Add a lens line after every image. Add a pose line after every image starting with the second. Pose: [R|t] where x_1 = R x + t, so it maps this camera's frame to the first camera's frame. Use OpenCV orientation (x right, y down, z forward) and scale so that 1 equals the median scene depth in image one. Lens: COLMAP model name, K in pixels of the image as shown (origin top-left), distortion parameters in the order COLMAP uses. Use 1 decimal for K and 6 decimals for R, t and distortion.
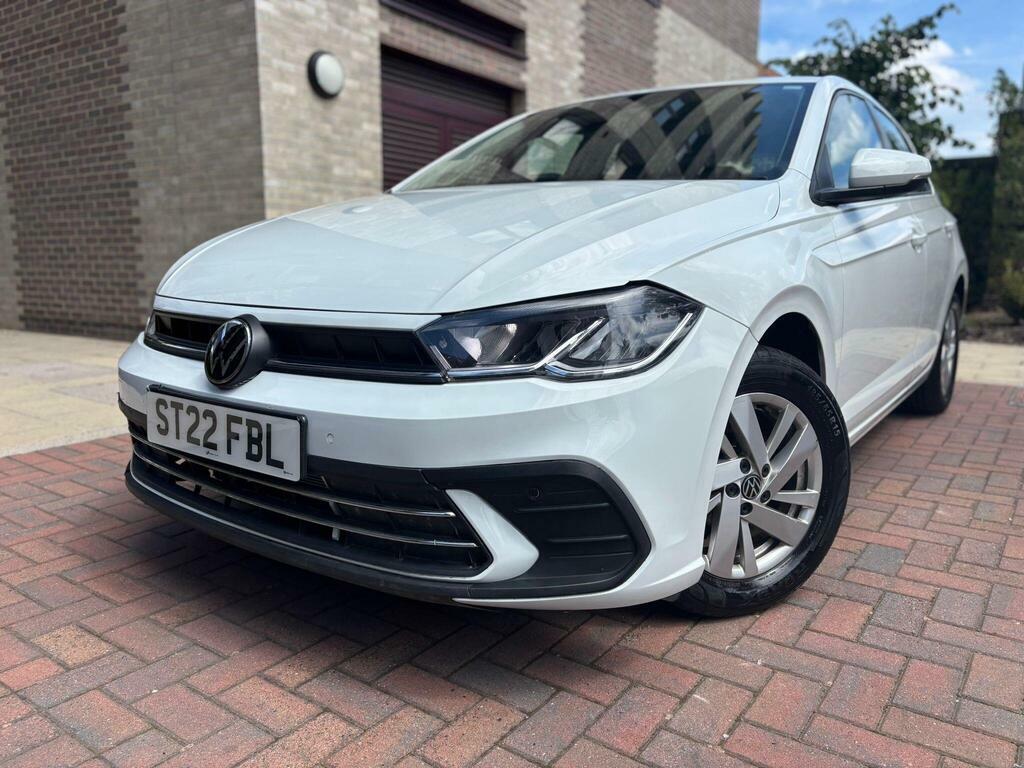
lens RADIAL K [[746.9, 0, 516.5], [0, 746.9, 372.9], [0, 0, 1]] dist [0.045758, -0.054880]
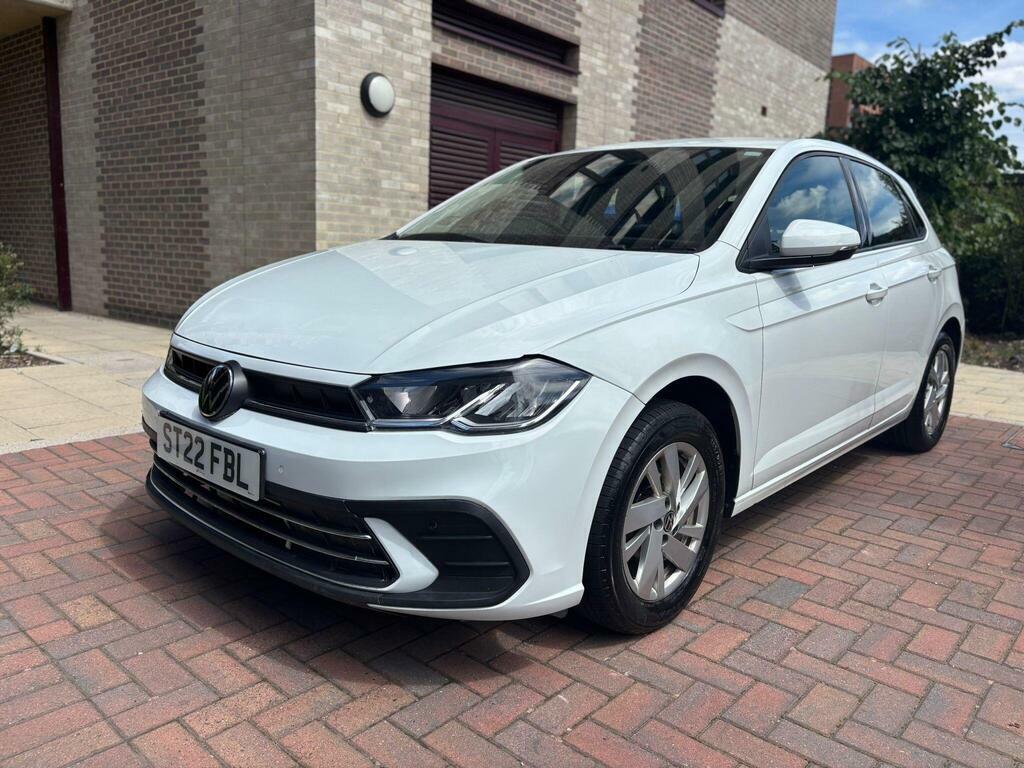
lens RADIAL K [[746.5, 0, 508.1], [0, 746.5, 375.7], [0, 0, 1]] dist [0.017054, -0.006096]
pose [[0.993814, 0.051220, -0.098544, 0.059498], [-0.049822, 0.998620, 0.016599, -0.025015], [0.099258, -0.011586, 0.994994, -0.049916]]
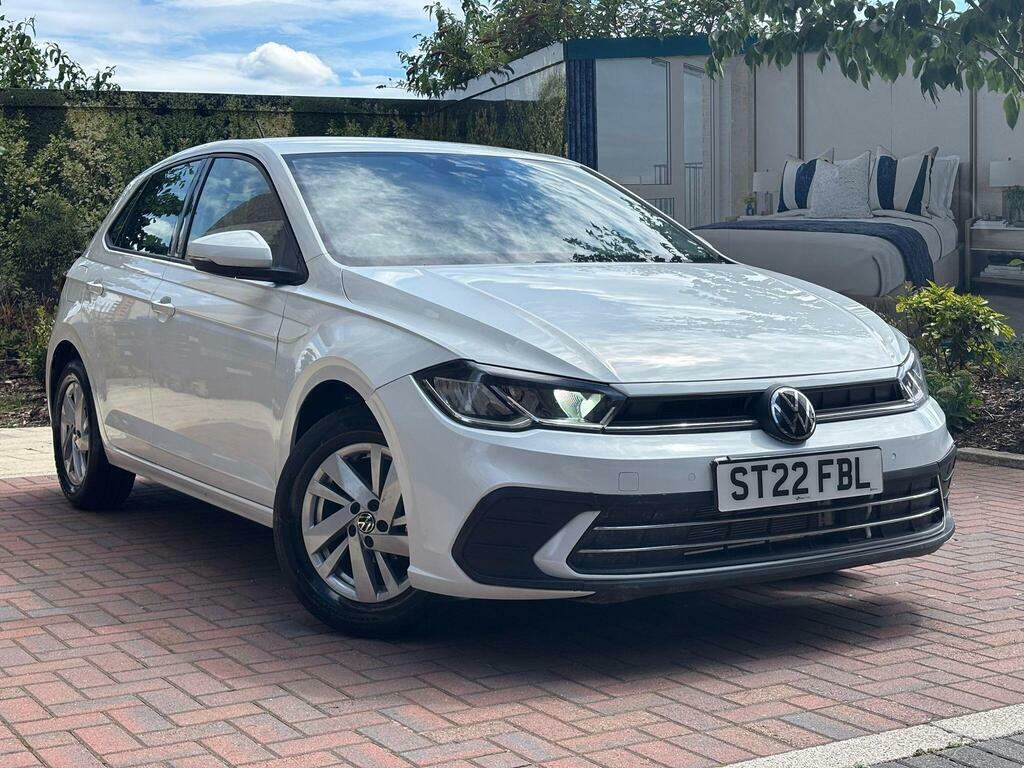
lens RADIAL K [[1540.0, 0, 512.0], [0, 1540.0, 384.0], [0, 0, 1]] dist [0.262152, -1.108328]
pose [[0.395777, -0.085222, 0.914384, -0.757403], [0.153386, 0.987833, 0.025676, -0.055724], [-0.905447, 0.130092, 0.404033, 0.101277]]
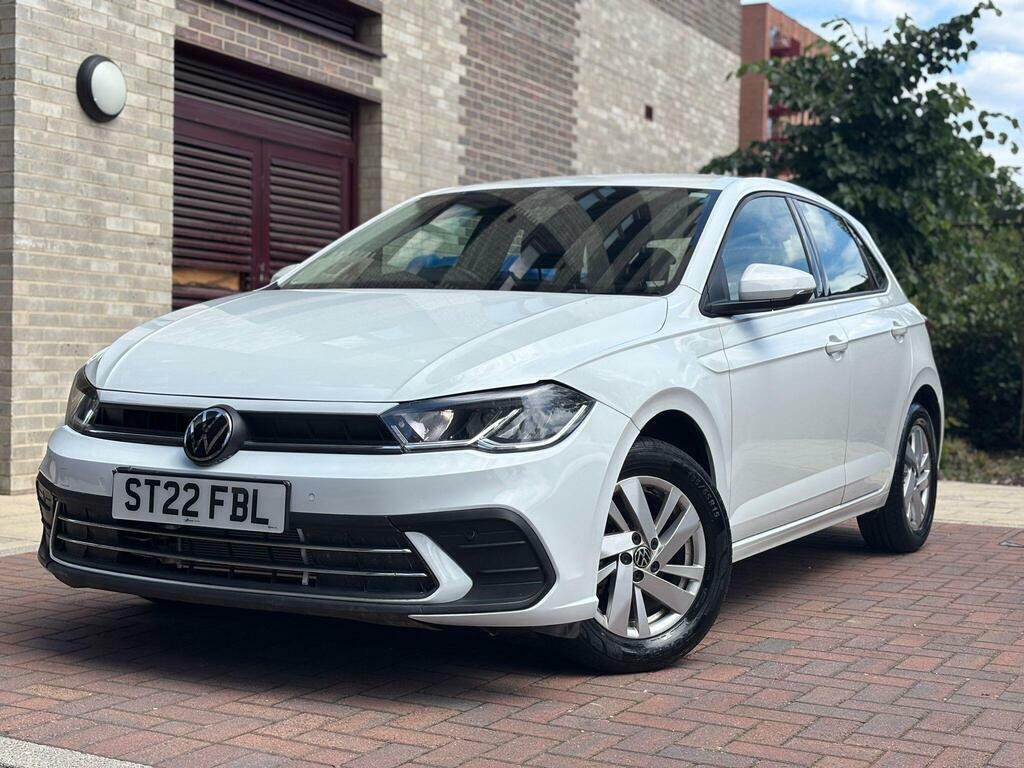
lens RADIAL K [[1443.0, 0, 500.6], [0, 1443.0, 389.1], [0, 0, 1]] dist [0.214793, -0.778667]
pose [[0.992365, 0.013238, 0.122623, -0.054139], [0.002304, 0.992060, -0.125745, 0.050427], [-0.123314, 0.125068, 0.984455, -0.354797]]
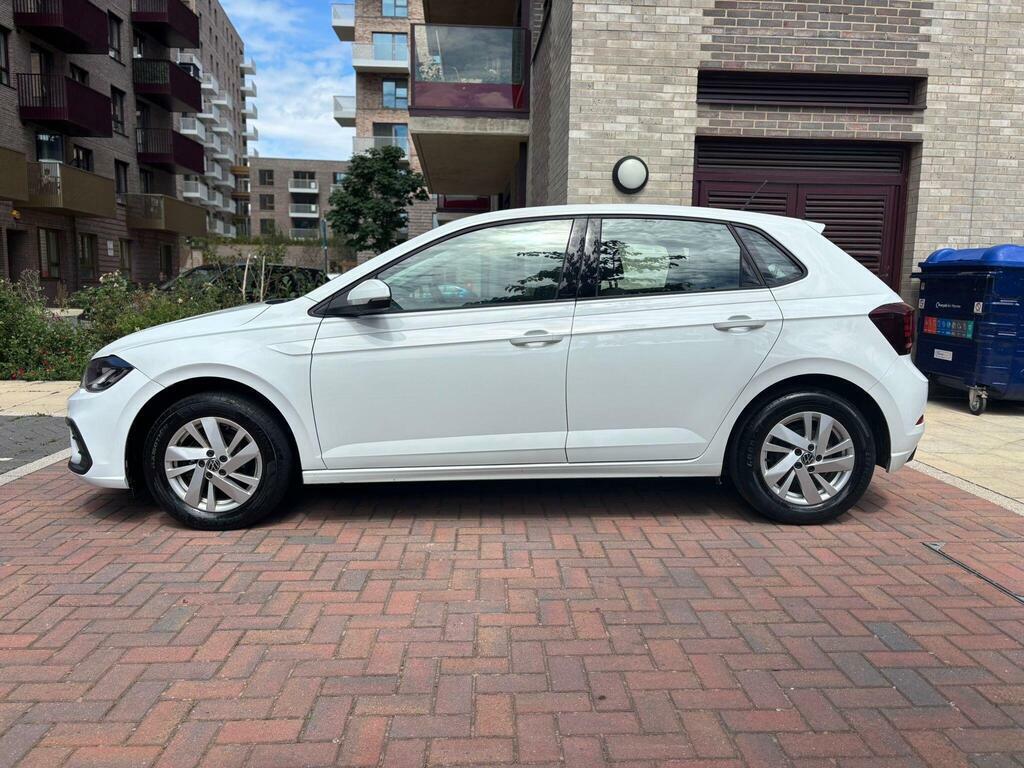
lens RADIAL K [[755.5, 0, 543.7], [0, 755.5, 384.7], [0, 0, 1]] dist [0.044789, -0.056670]
pose [[0.642088, 0.102614, -0.759733, 0.686487], [-0.131998, 0.990999, 0.022291, -0.061848], [0.755182, 0.085971, 0.649853, 0.105210]]
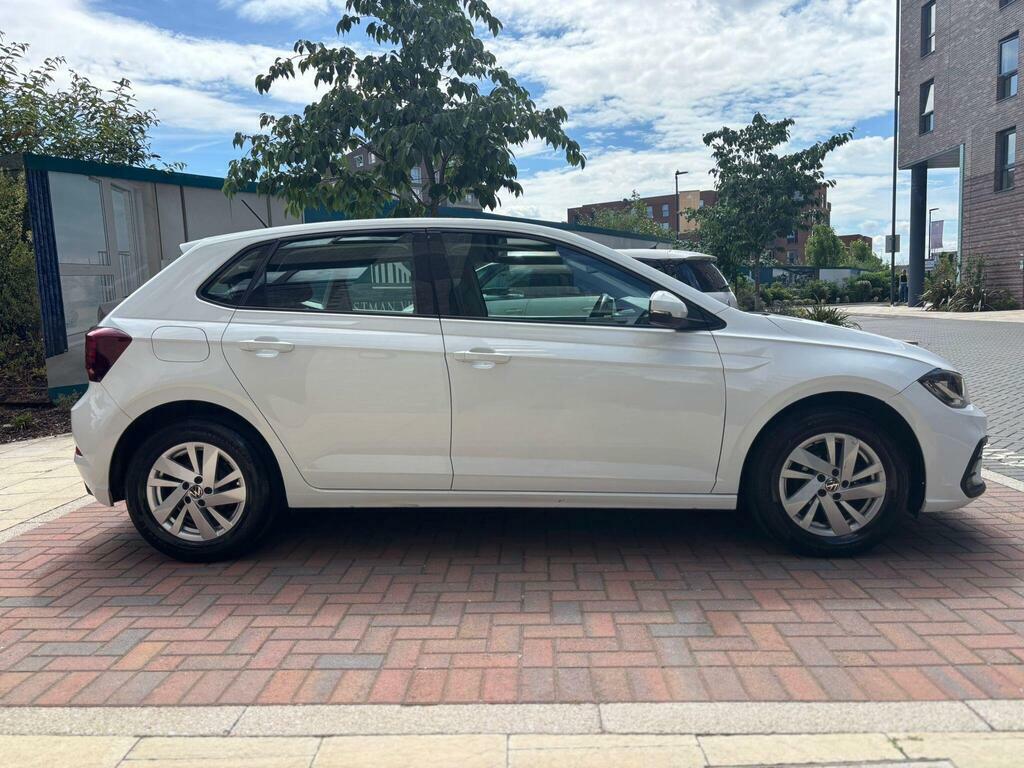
lens RADIAL K [[777.0, 0, 504.4], [0, 777.0, 379.2], [0, 0, 1]] dist [0.052367, -0.064817]
pose [[-0.554797, -0.076347, 0.828475, -0.457408], [0.142143, 0.972442, 0.184802, -0.187091], [-0.819753, 0.220290, -0.528656, 0.909484]]
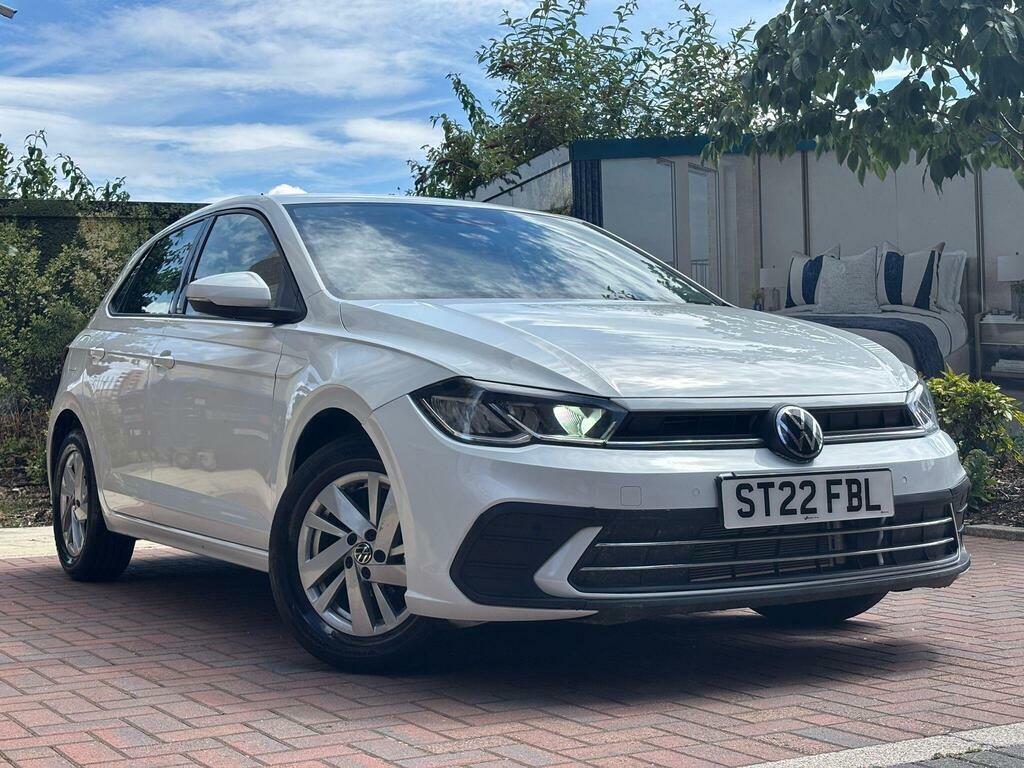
lens RADIAL K [[1540.0, 0, 512.0], [0, 1540.0, 384.0], [0, 0, 1]] dist [0.262152, -1.108328]
pose [[0.403444, -0.008451, 0.914965, -0.745664], [0.160932, 0.985025, -0.061863, -0.006417], [-0.900740, 0.172206, 0.398763, 0.108280]]
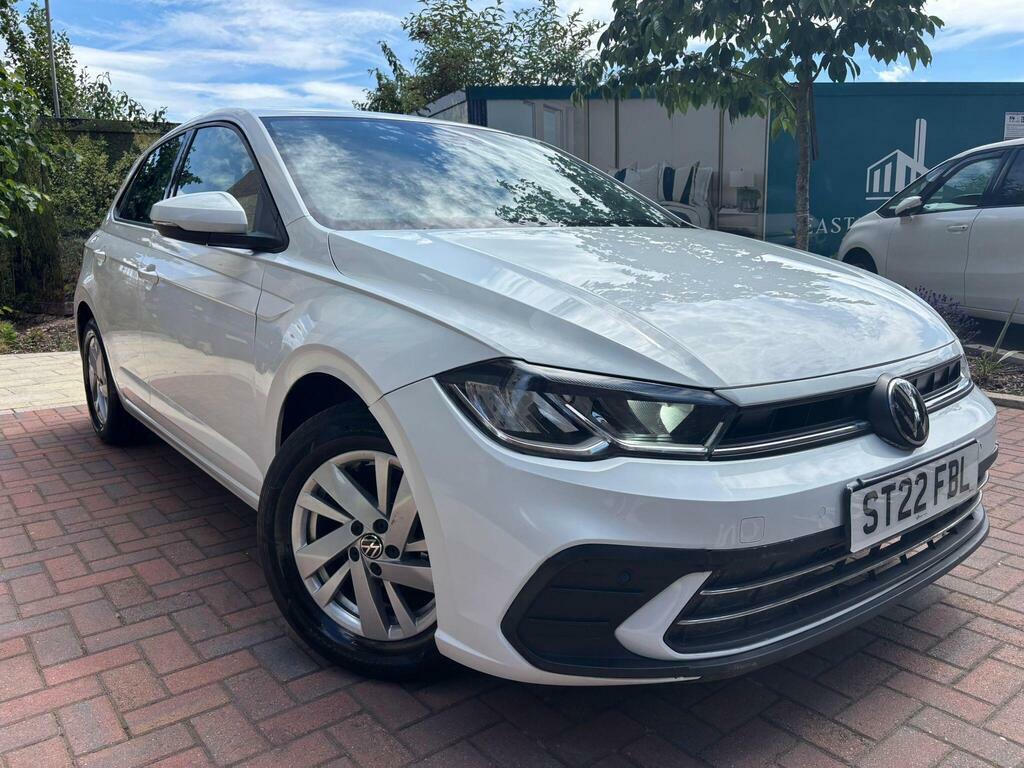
lens RADIAL K [[776.5, 0, 510.6], [0, 776.5, 383.9], [0, 0, 1]] dist [0.055495, -0.069164]
pose [[0.278215, -0.192012, 0.941131, -0.392868], [0.162038, 0.975155, 0.151052, -0.080191], [-0.946752, 0.110475, 0.302416, 0.310463]]
